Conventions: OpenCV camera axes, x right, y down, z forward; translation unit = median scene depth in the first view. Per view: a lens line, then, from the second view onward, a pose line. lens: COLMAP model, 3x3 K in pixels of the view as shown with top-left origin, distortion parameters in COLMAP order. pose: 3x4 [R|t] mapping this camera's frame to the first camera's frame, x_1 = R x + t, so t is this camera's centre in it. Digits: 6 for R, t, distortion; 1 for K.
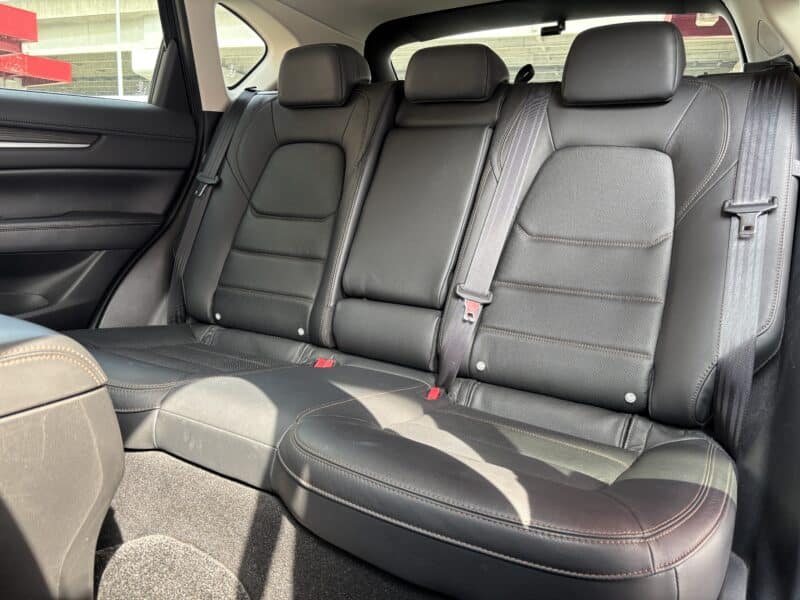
lens RADIAL K [[626.6, 0, 400.0], [0, 626.6, 300.0], [0, 0, 1]] dist [0.111547, -0.156078]
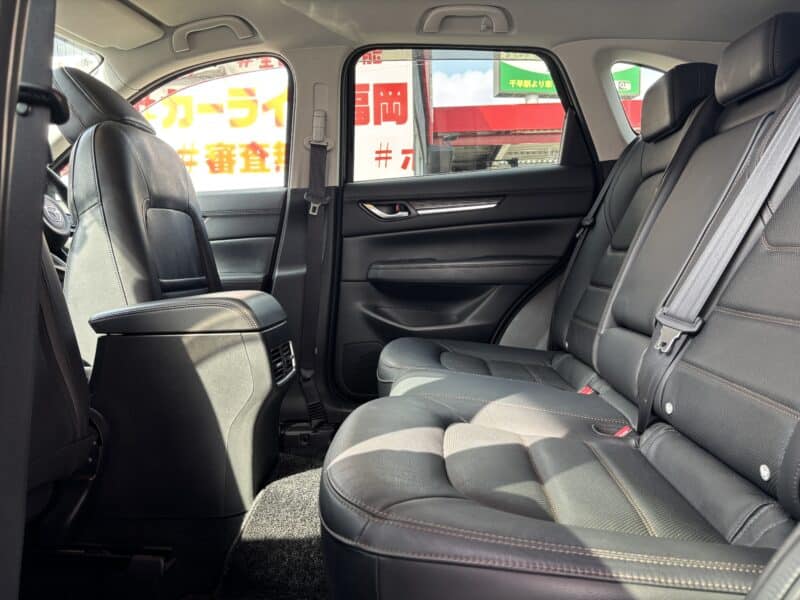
lens RADIAL K [[626.6, 0, 400.0], [0, 626.6, 300.0], [0, 0, 1]] dist [0.111547, -0.156078]
pose [[0.461942, 0.011388, -0.886837, 0.556969], [-0.122068, 0.991218, -0.050855, 0.041279], [0.878470, 0.131746, 0.459276, 0.247676]]
